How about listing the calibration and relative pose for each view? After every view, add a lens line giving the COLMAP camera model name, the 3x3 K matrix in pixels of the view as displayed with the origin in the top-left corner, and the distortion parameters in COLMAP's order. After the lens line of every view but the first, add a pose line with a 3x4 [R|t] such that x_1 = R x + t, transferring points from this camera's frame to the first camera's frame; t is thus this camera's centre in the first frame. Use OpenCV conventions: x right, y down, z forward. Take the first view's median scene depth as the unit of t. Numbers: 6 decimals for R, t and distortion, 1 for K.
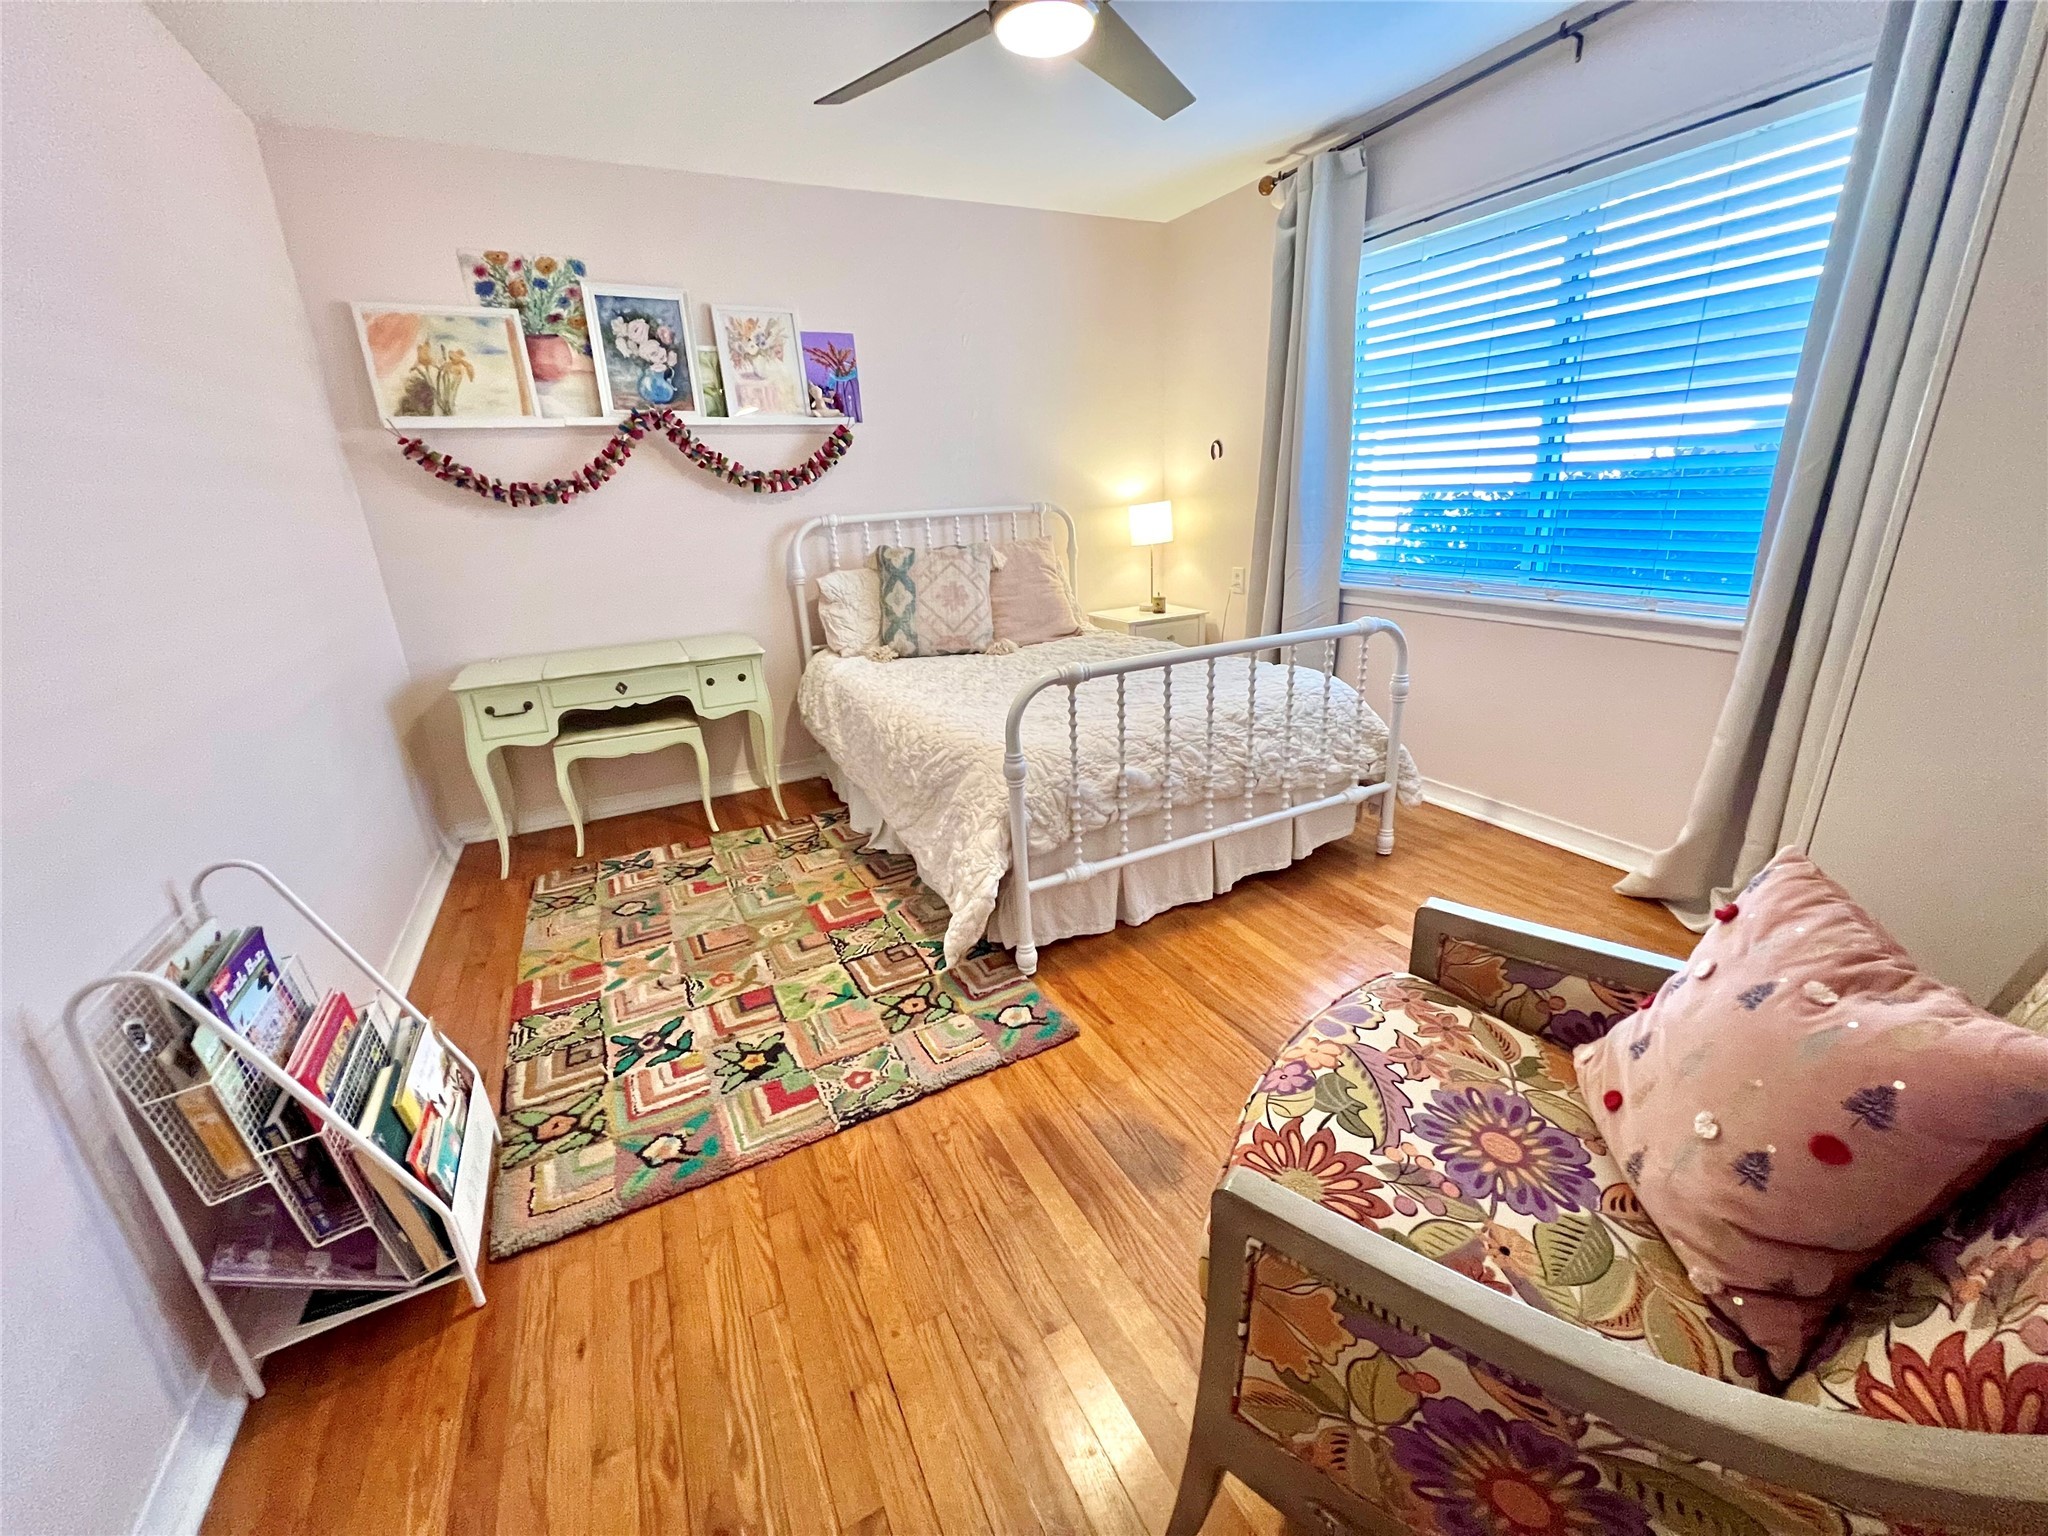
lens RADIAL K [[813.3, 0, 1028.0], [0, 813.3, 774.0], [0, 0, 1]] dist [-0.001222, -0.000257]
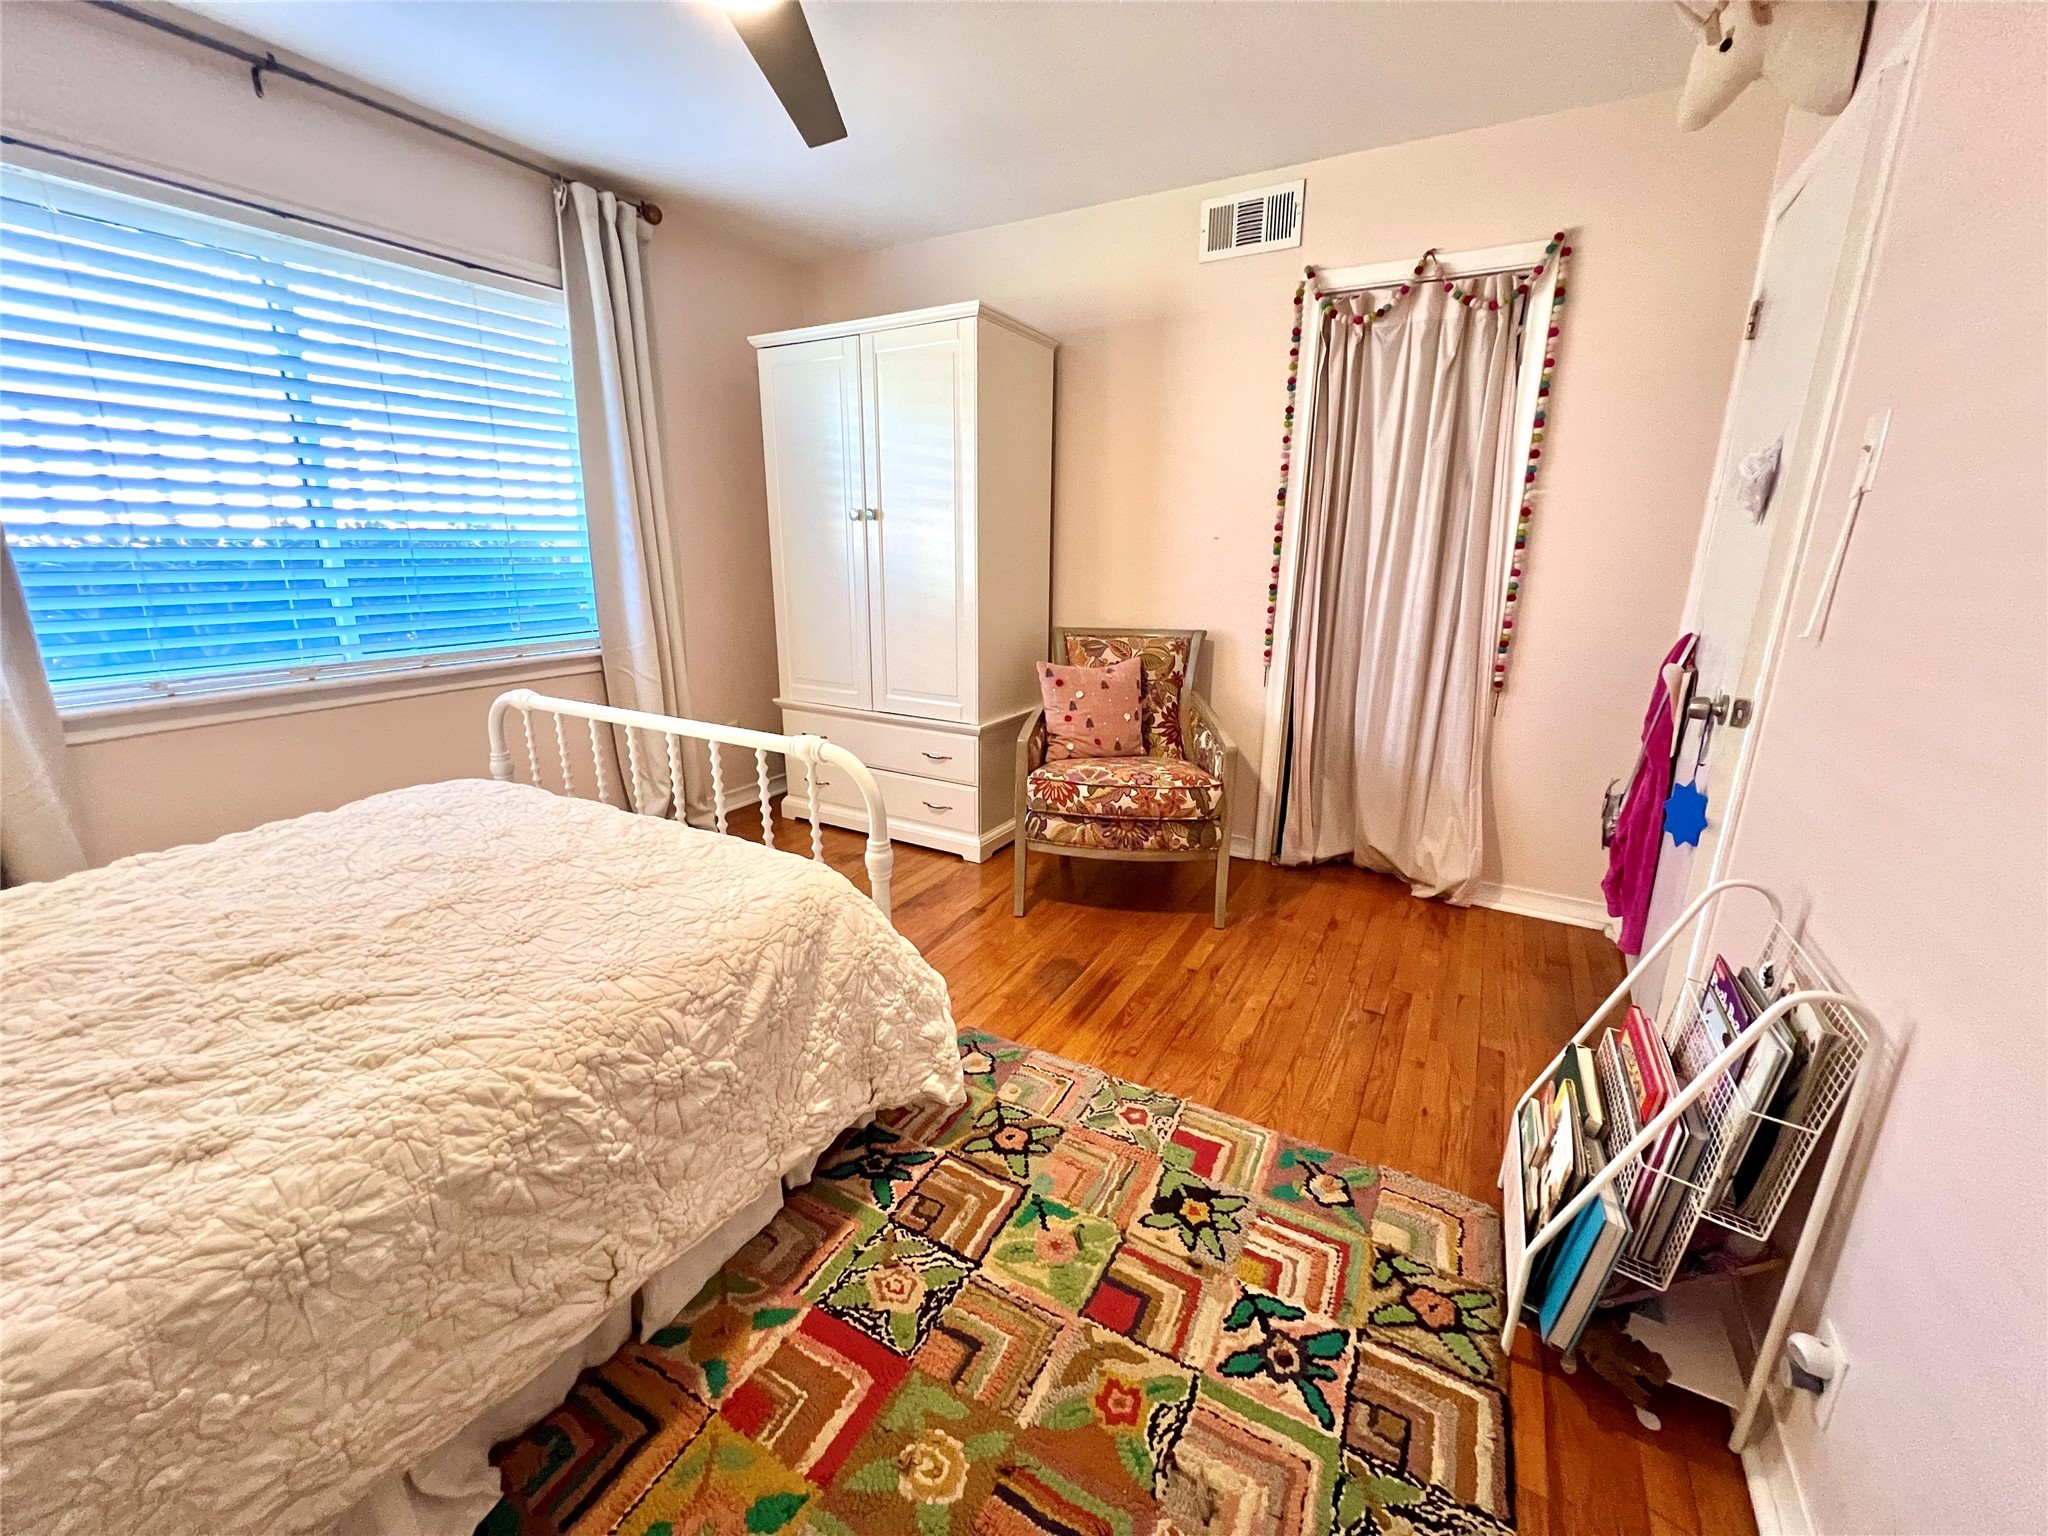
lens RADIAL K [[813.3, 0, 1025.2], [0, 813.3, 762.0], [0, 0, 1]] dist [-0.001222, -0.000257]
pose [[-0.547953, -0.184435, 0.815923, -0.820640], [0.289220, 0.873466, 0.391675, -0.405103], [-0.784920, 0.450601, -0.425276, 1.268769]]
